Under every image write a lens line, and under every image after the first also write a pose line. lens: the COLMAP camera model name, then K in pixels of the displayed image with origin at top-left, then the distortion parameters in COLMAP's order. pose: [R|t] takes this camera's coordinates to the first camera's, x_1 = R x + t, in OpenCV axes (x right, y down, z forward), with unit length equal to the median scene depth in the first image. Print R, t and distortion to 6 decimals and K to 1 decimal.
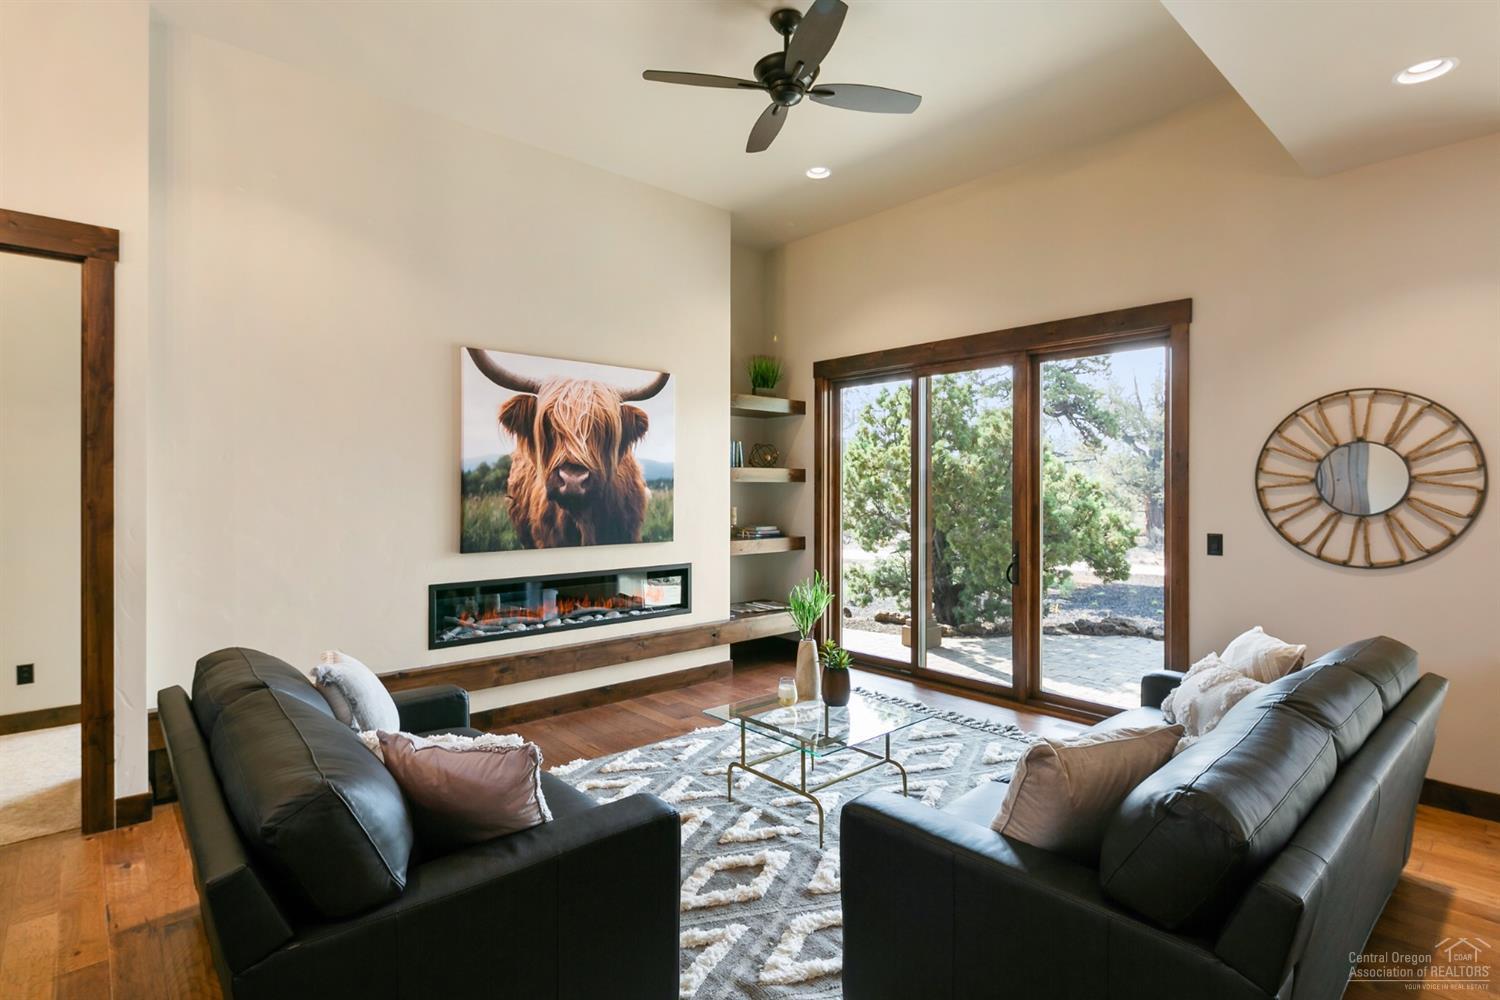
lens RADIAL K [[727.0, 0, 762.6], [0, 727.0, 493.0], [0, 0, 1]] dist [-0.001226, 0.000714]
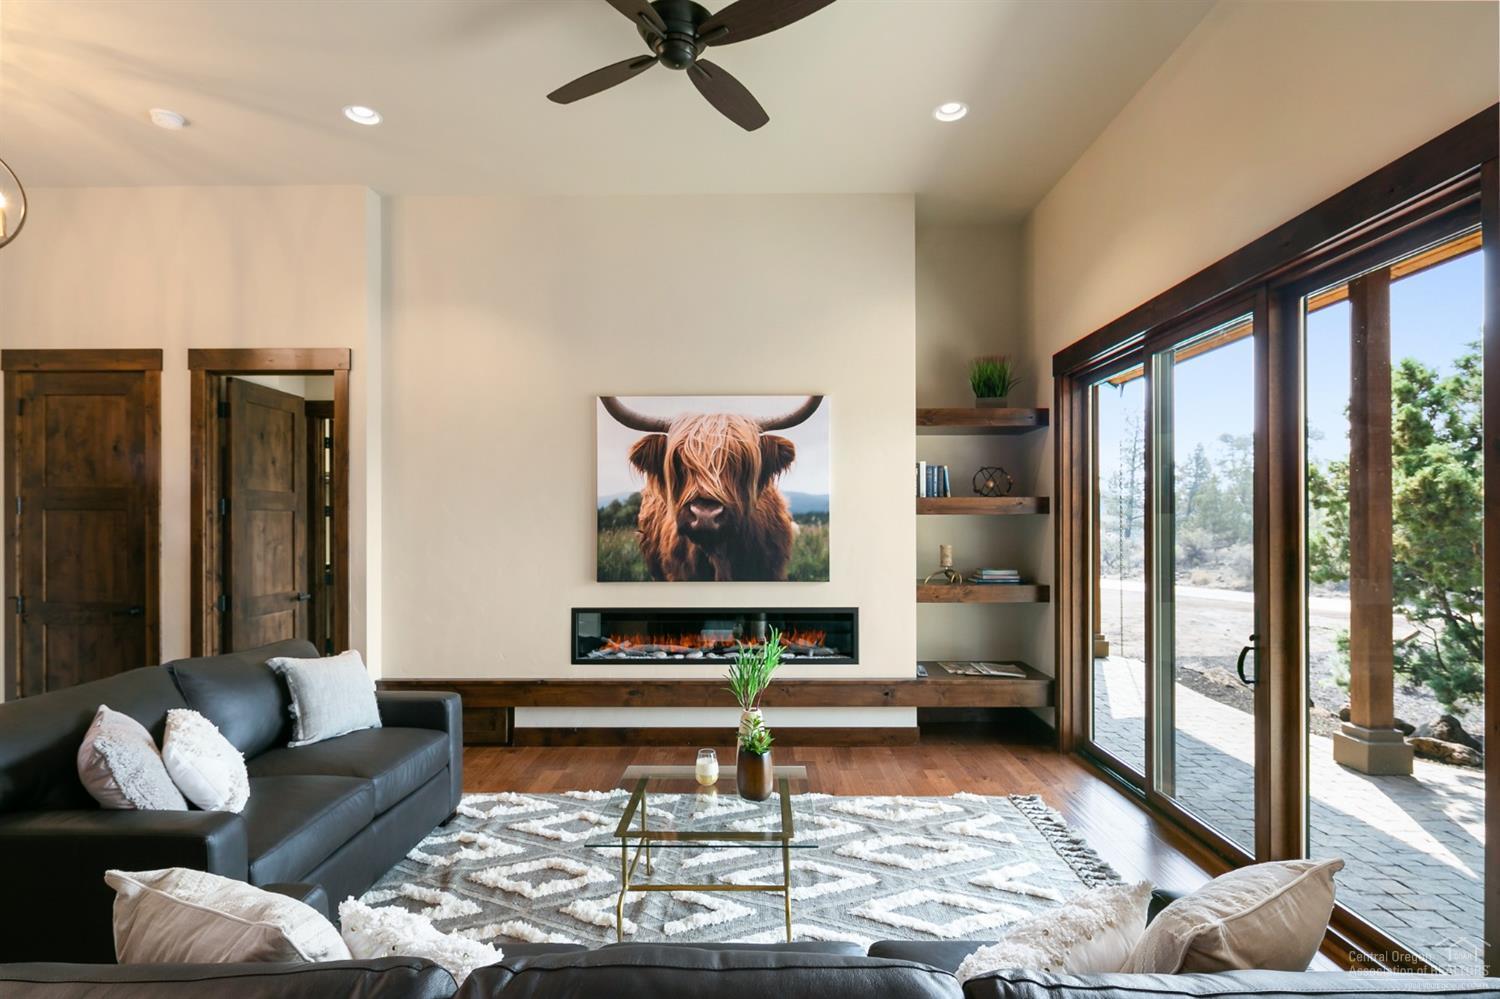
lens RADIAL K [[727.0, 0, 755.8], [0, 727.0, 525.9], [0, 0, 1]] dist [-0.001226, 0.000714]
pose [[0.734923, 0.002521, -0.678145, 0.470373], [-0.001204, 0.999996, 0.002414, -0.005138], [0.678149, -0.000958, 0.734924, 0.311299]]
